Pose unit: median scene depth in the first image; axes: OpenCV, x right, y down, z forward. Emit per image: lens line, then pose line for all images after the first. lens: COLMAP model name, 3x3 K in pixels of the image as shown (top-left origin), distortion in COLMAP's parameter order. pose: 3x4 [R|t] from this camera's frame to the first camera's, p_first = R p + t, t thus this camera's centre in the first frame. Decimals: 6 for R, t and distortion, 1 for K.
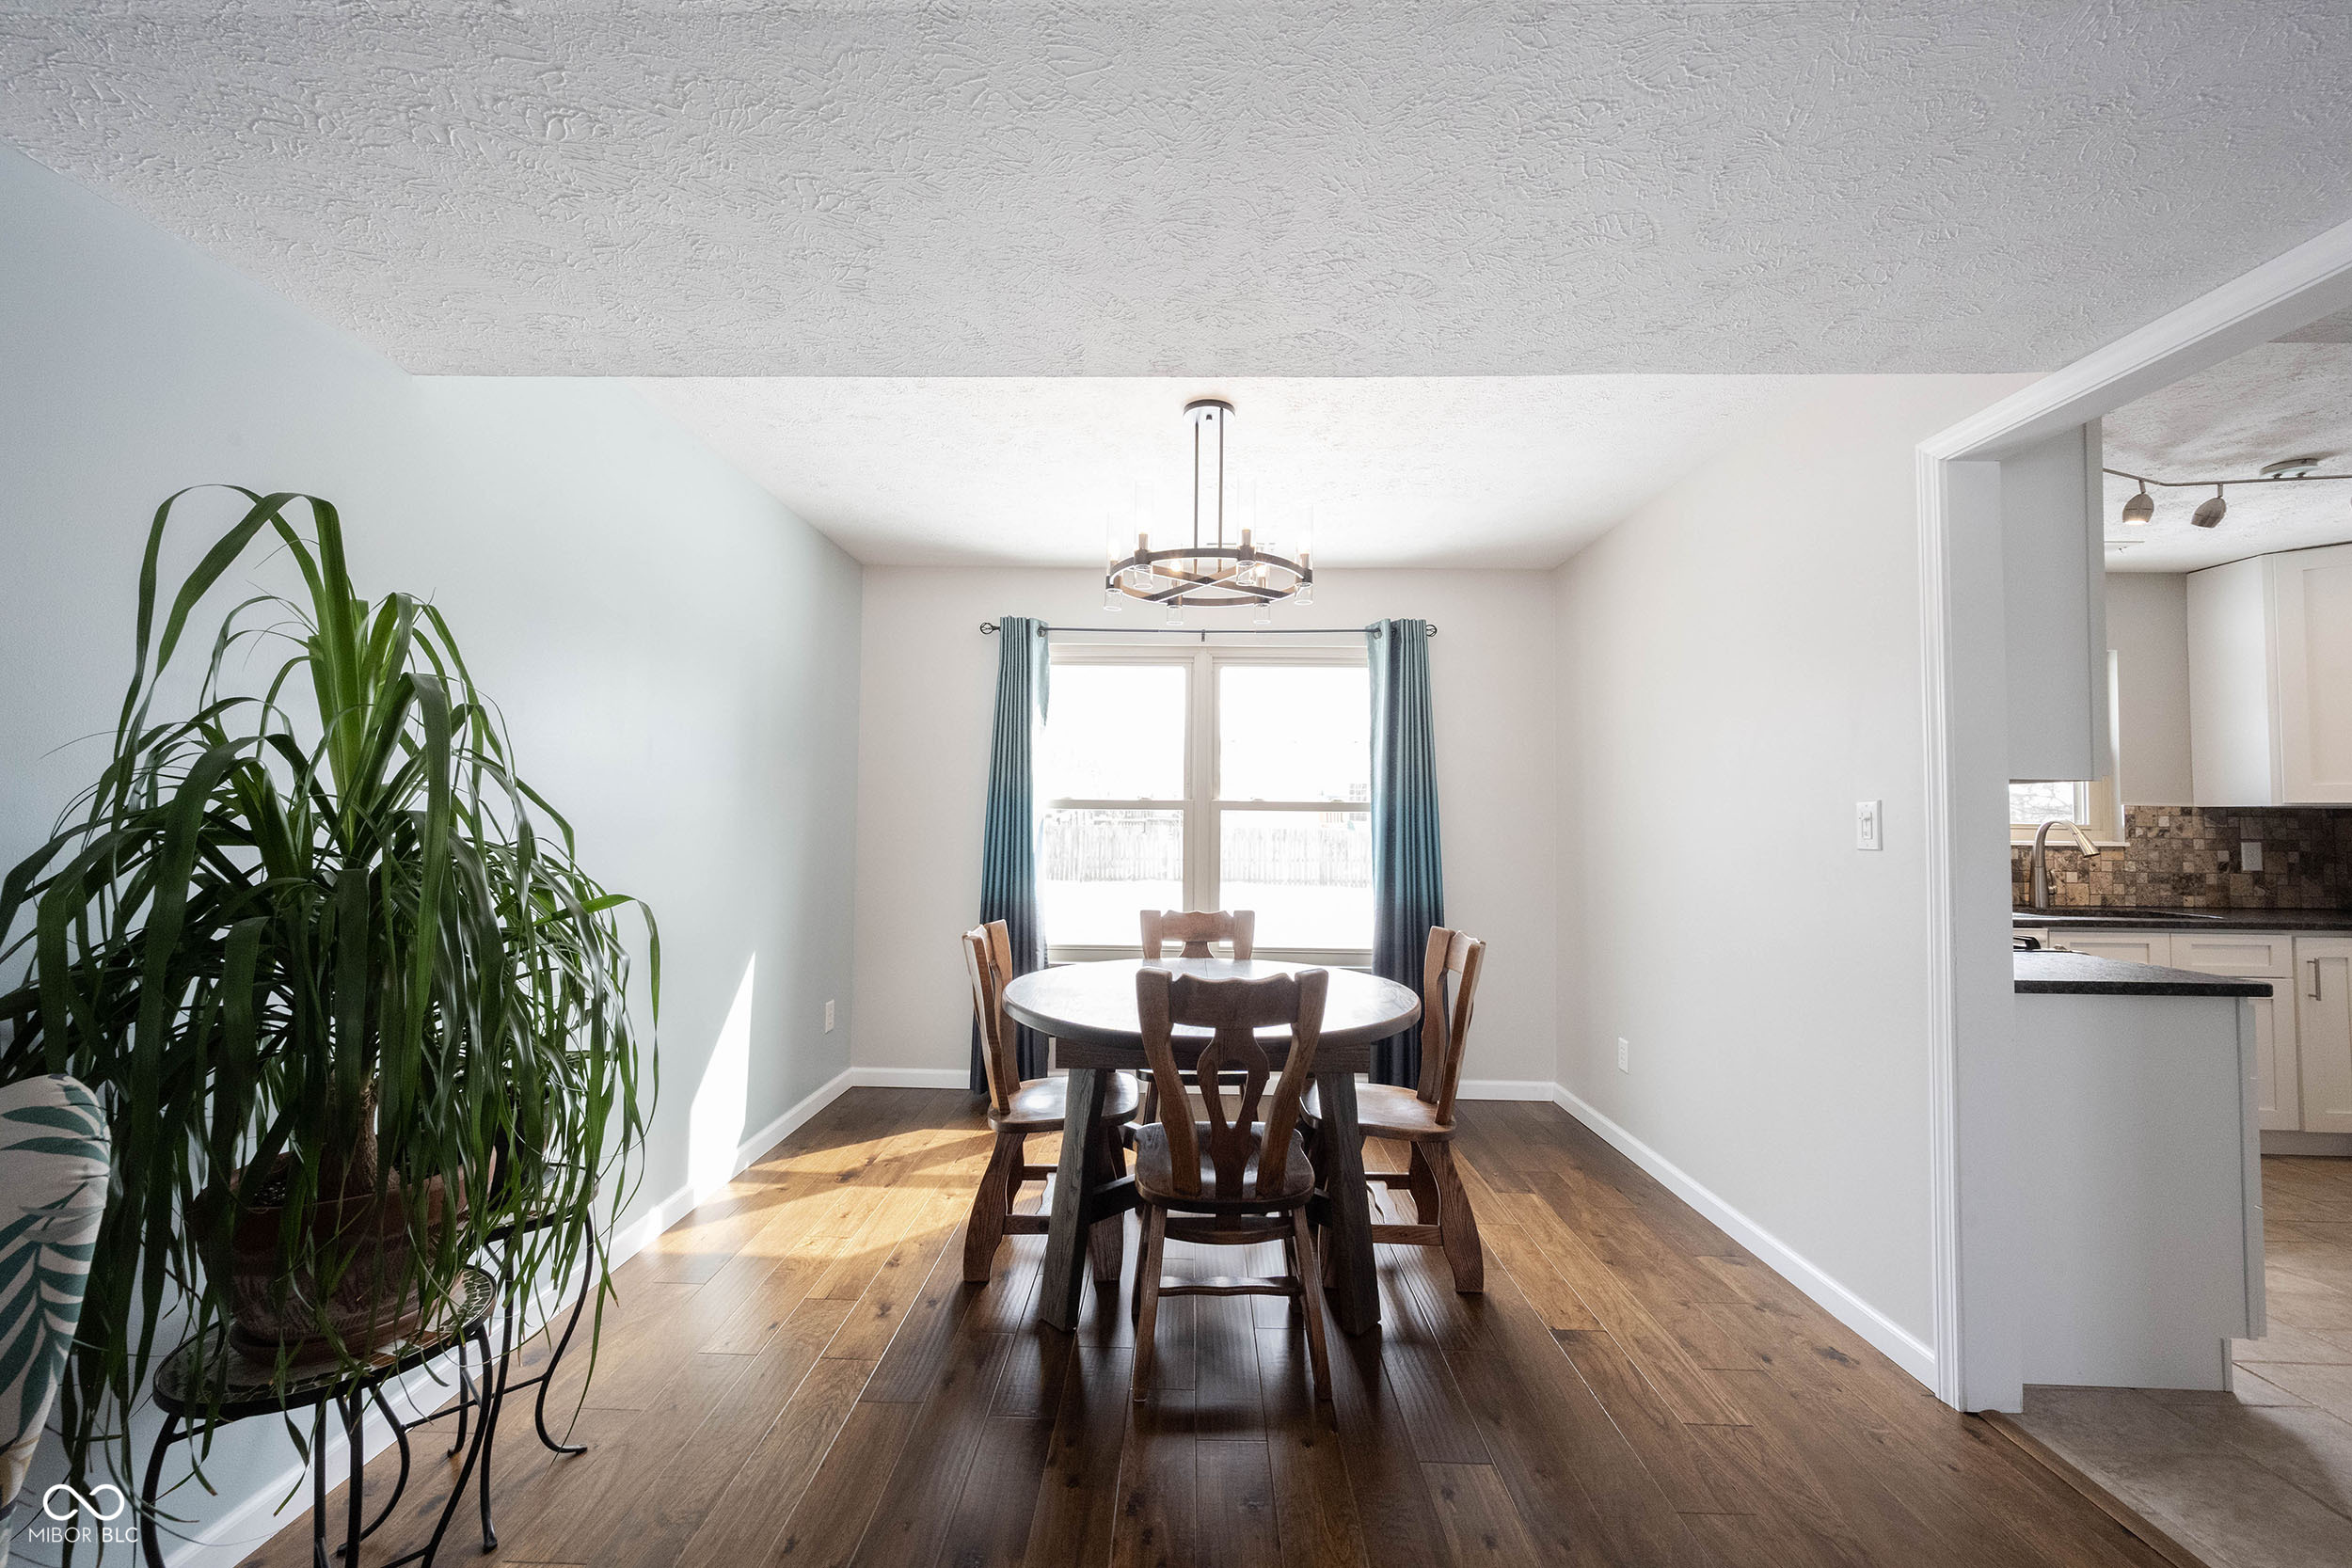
lens RADIAL K [[941.0, 0, 1176.0], [0, 941.0, 784.0], [0, 0, 1]] dist [0.000676, 0.000152]
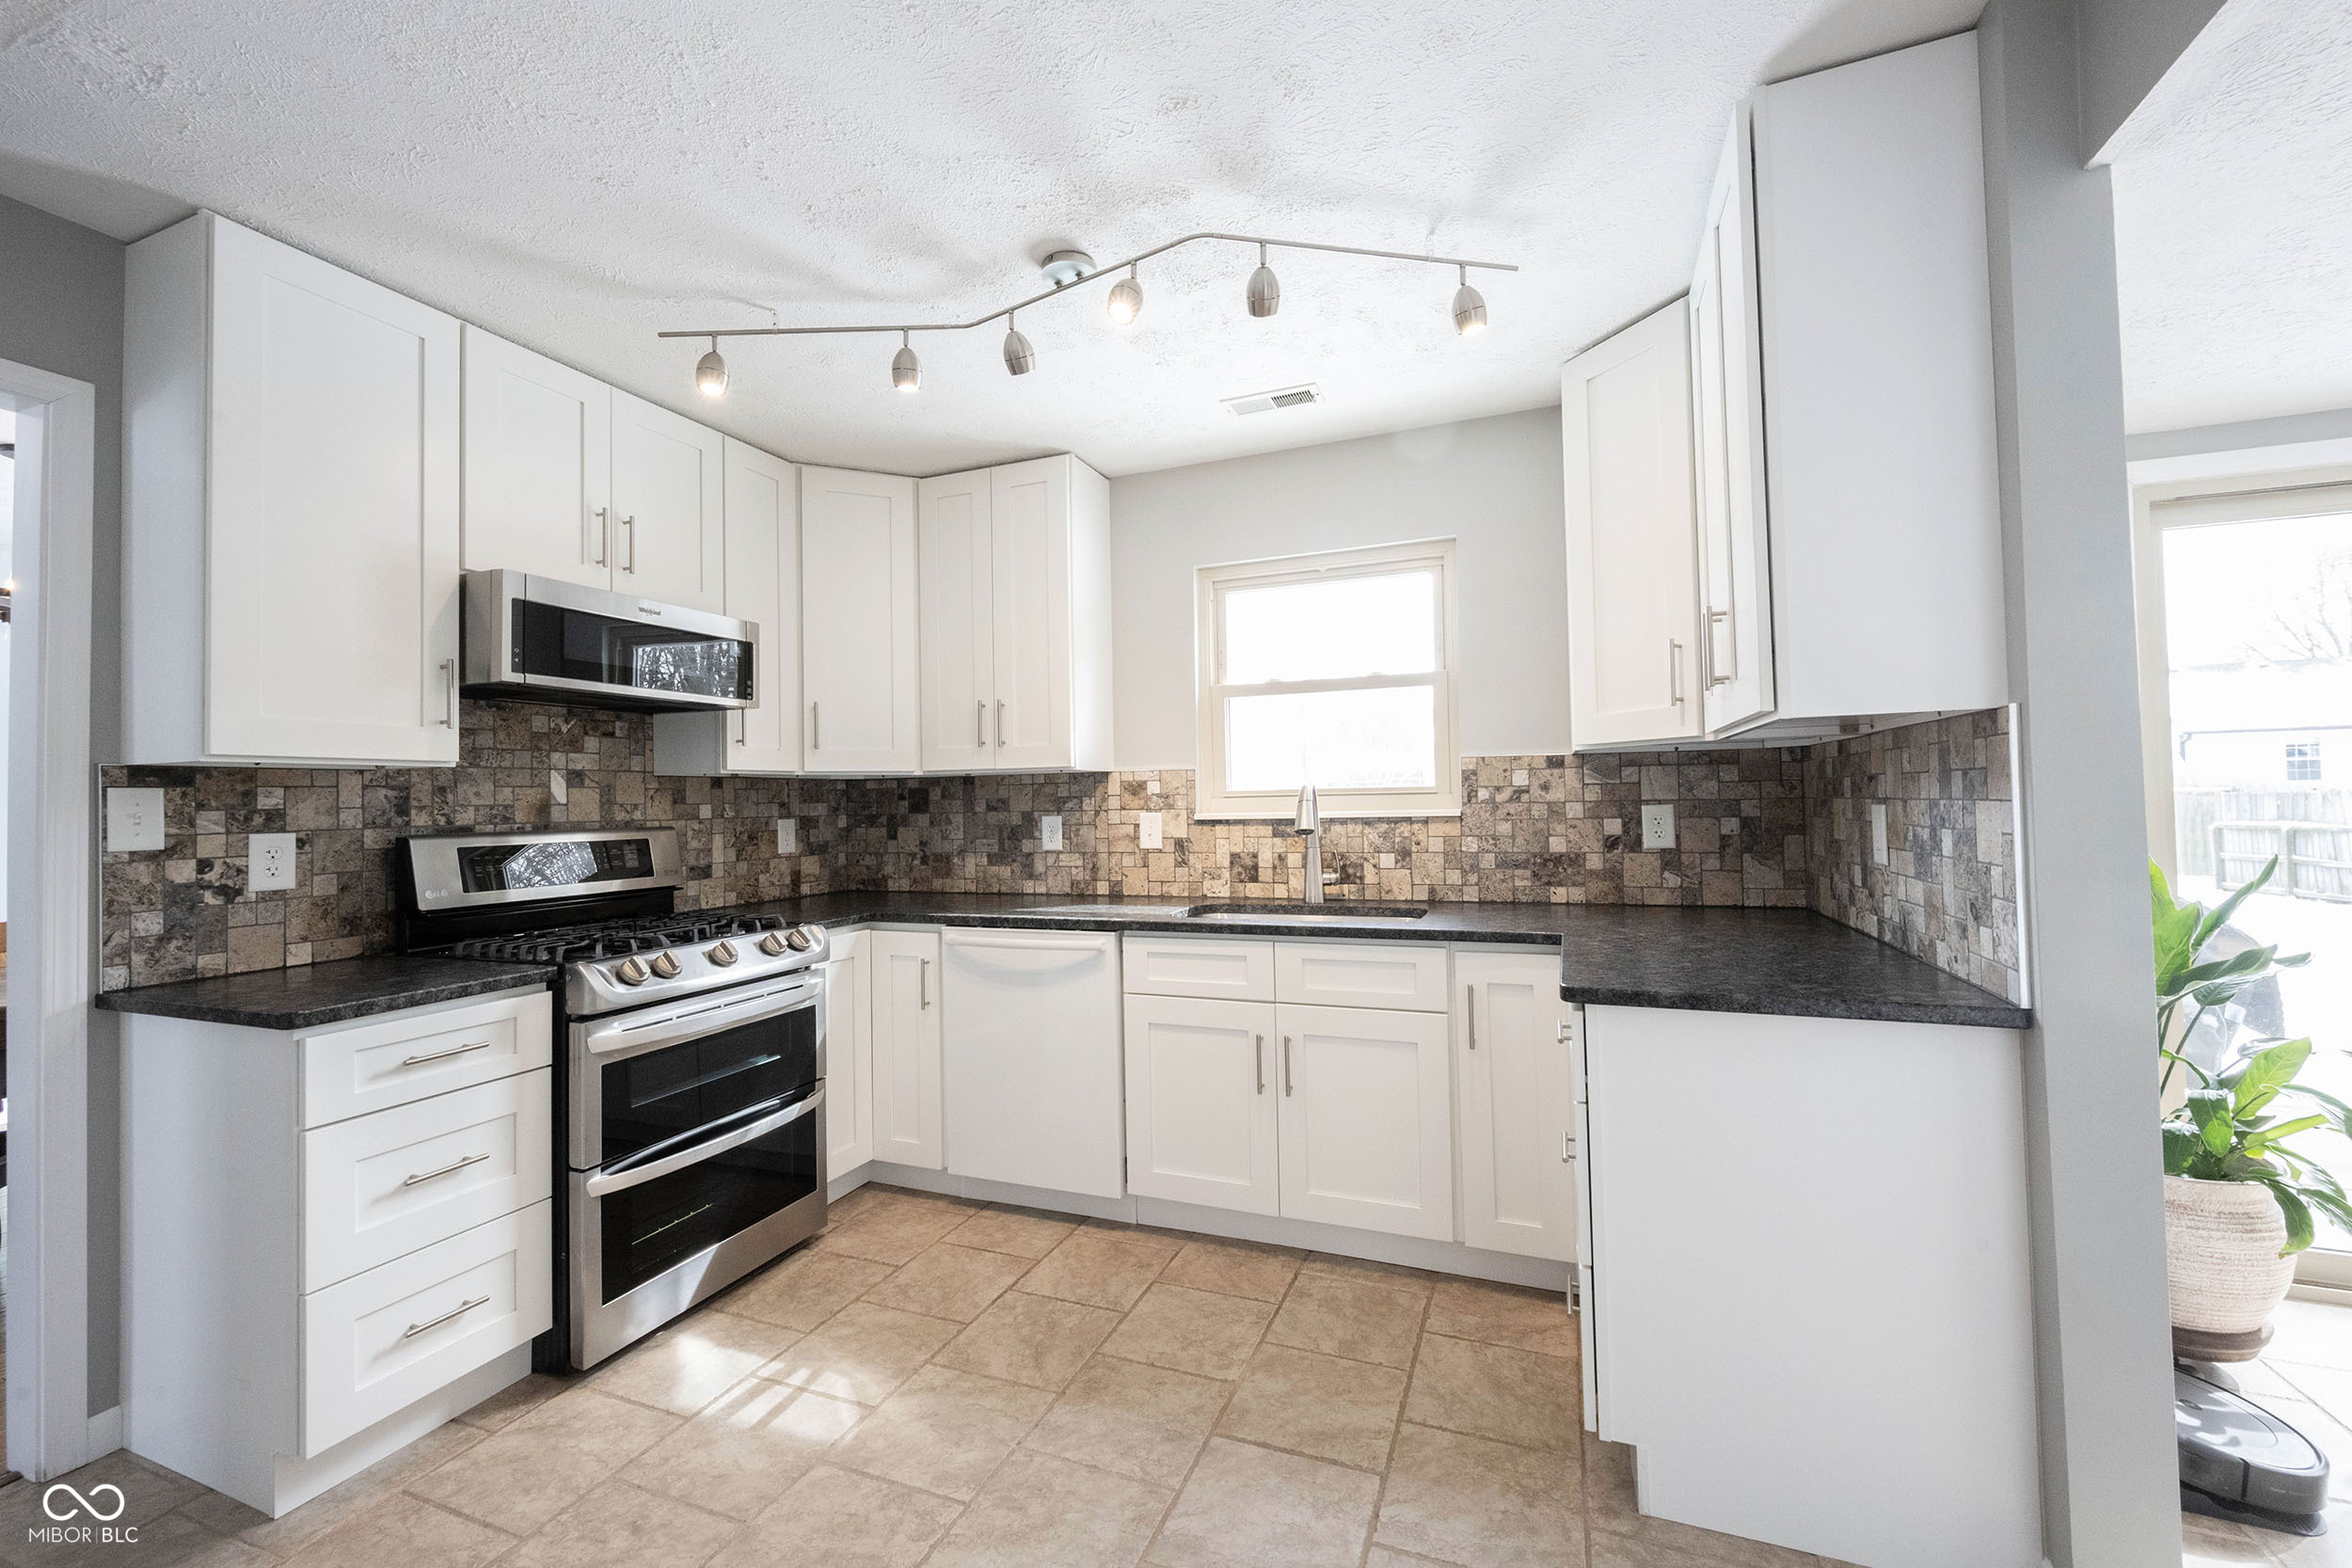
lens RADIAL K [[941.0, 0, 1176.0], [0, 941.0, 784.0], [0, 0, 1]] dist [0.000676, 0.000152]
pose [[0.933860, -0.038450, -0.355565, 1.060649], [0.045545, 0.998895, 0.011600, 0.024800], [0.354726, -0.027027, 0.934580, 0.271791]]
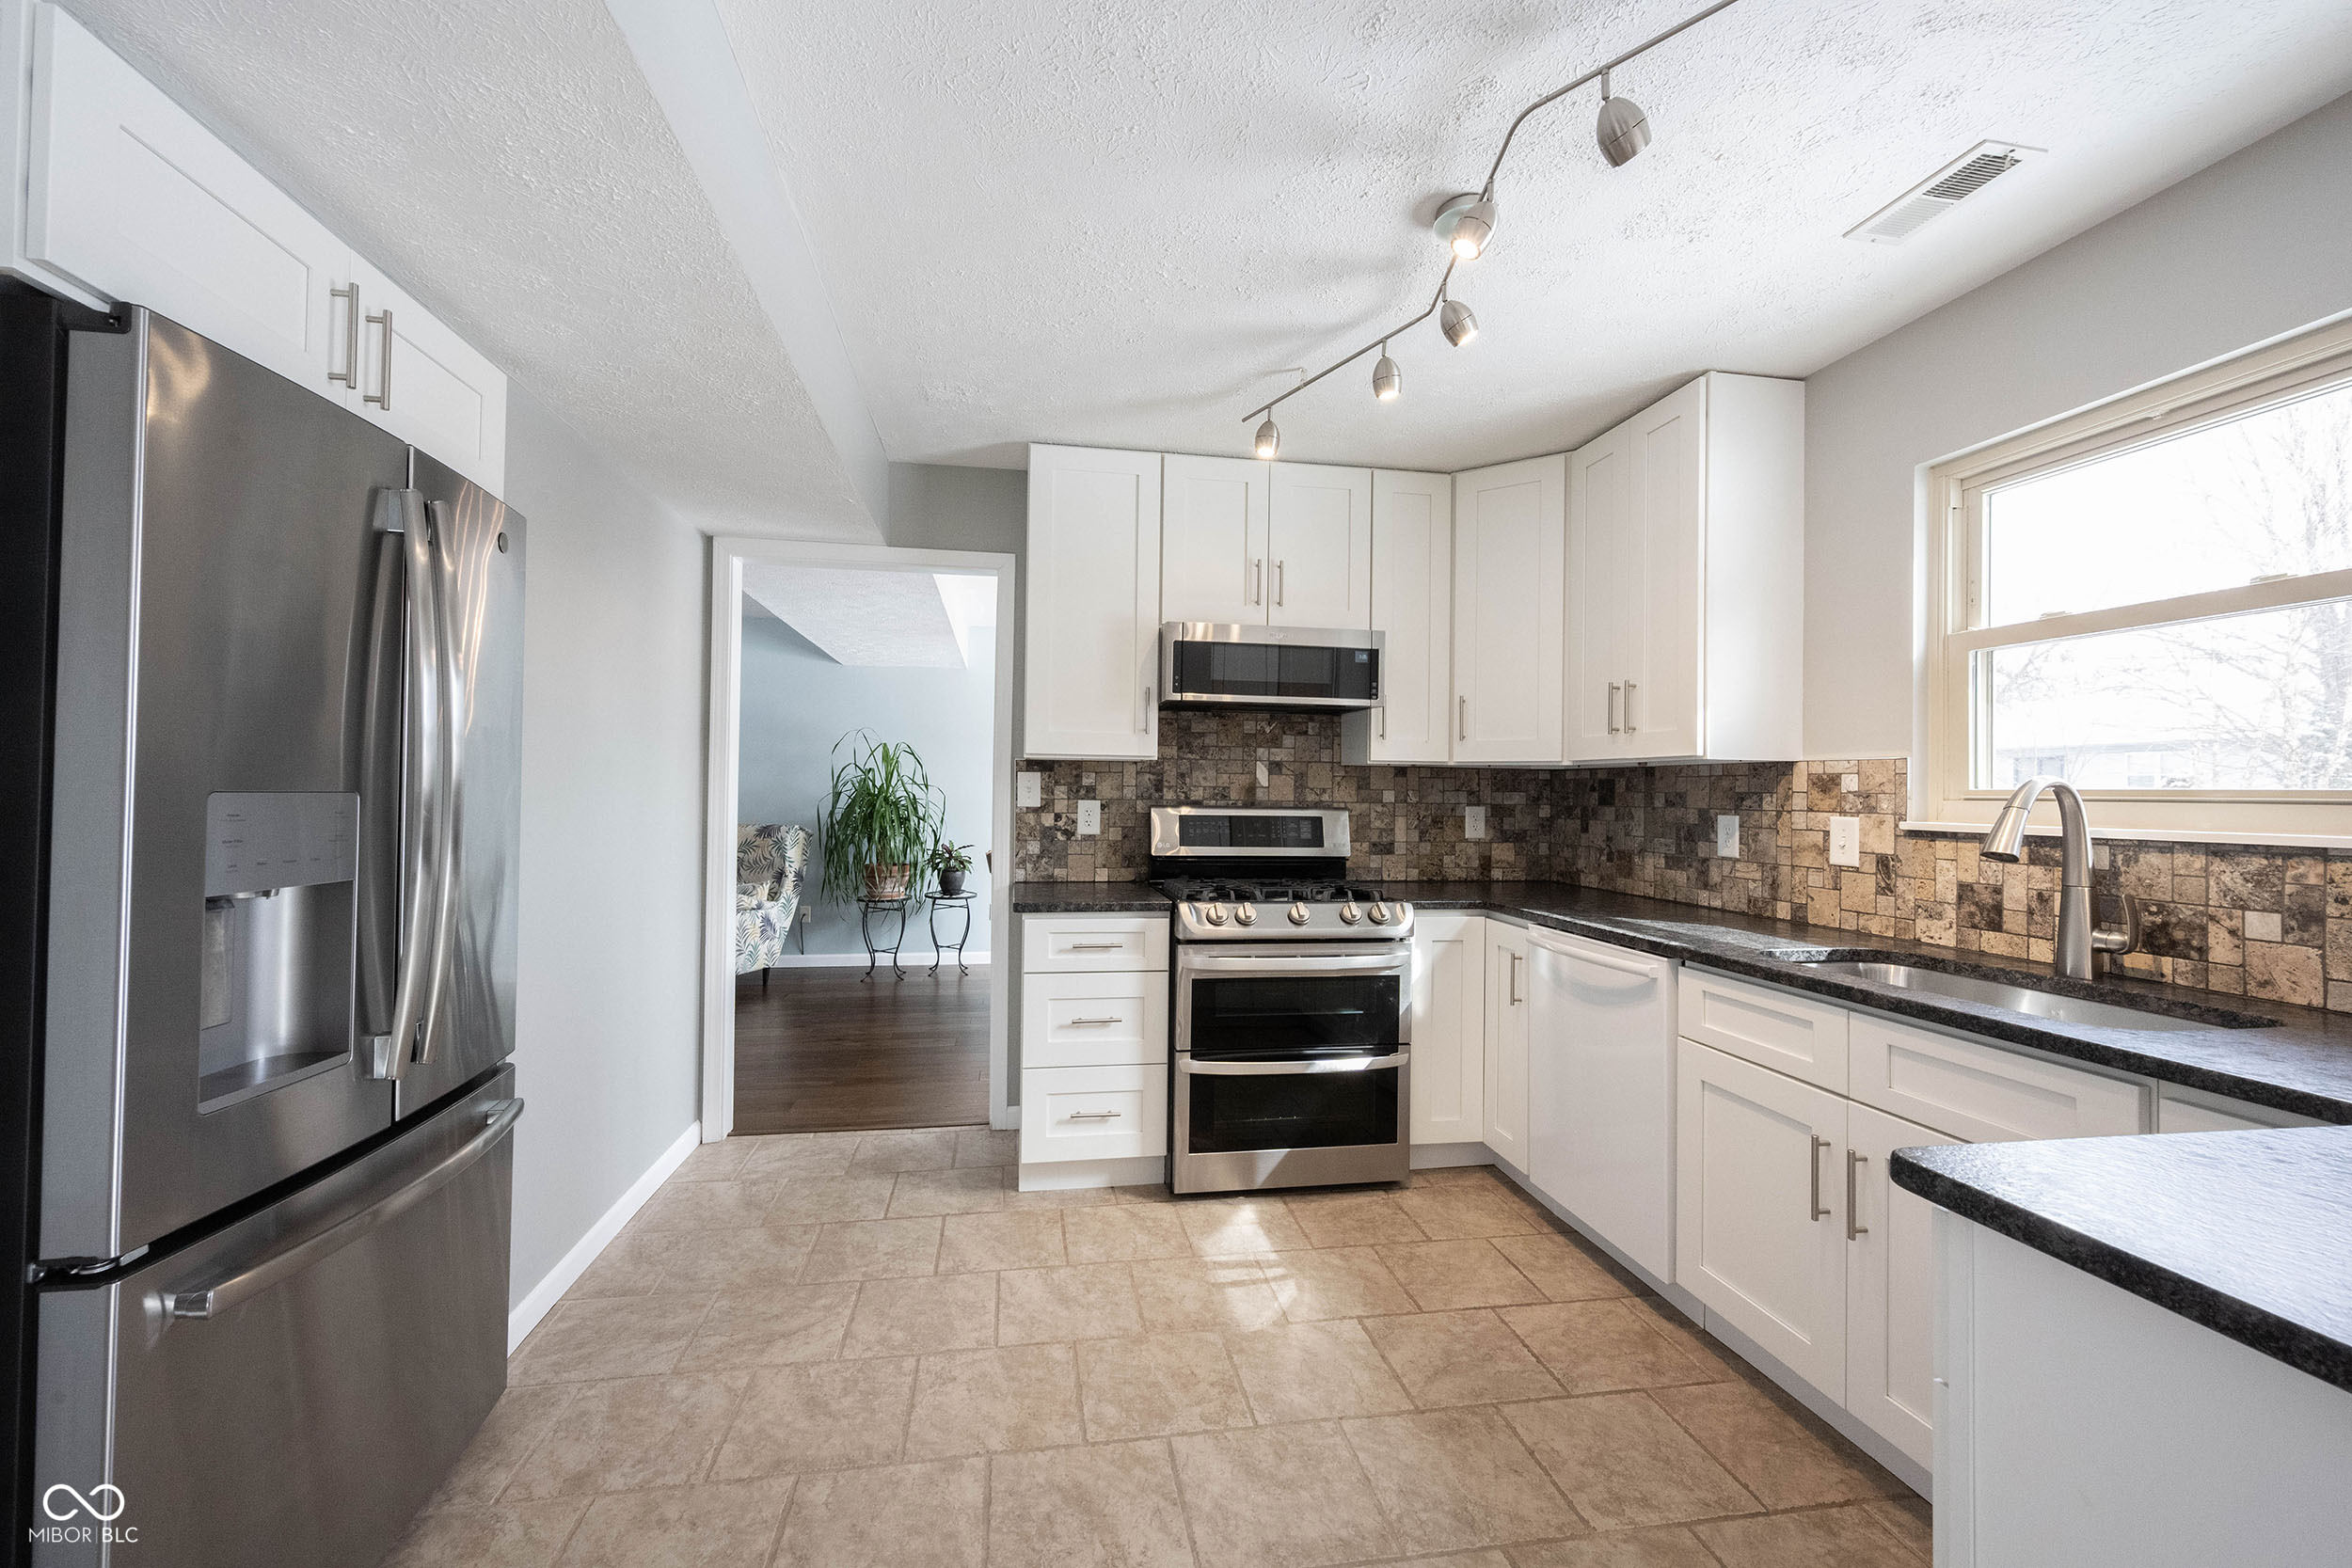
lens RADIAL K [[924.4, 0, 1176.0], [0, 924.4, 784.0], [0, 0, 1]] dist [-0.000682, -0.000062]
pose [[0.185888, -0.019709, -0.982373, 1.245937], [0.025285, 0.999564, -0.015269, 0.035007], [0.982246, -0.022001, 0.186305, 0.490226]]
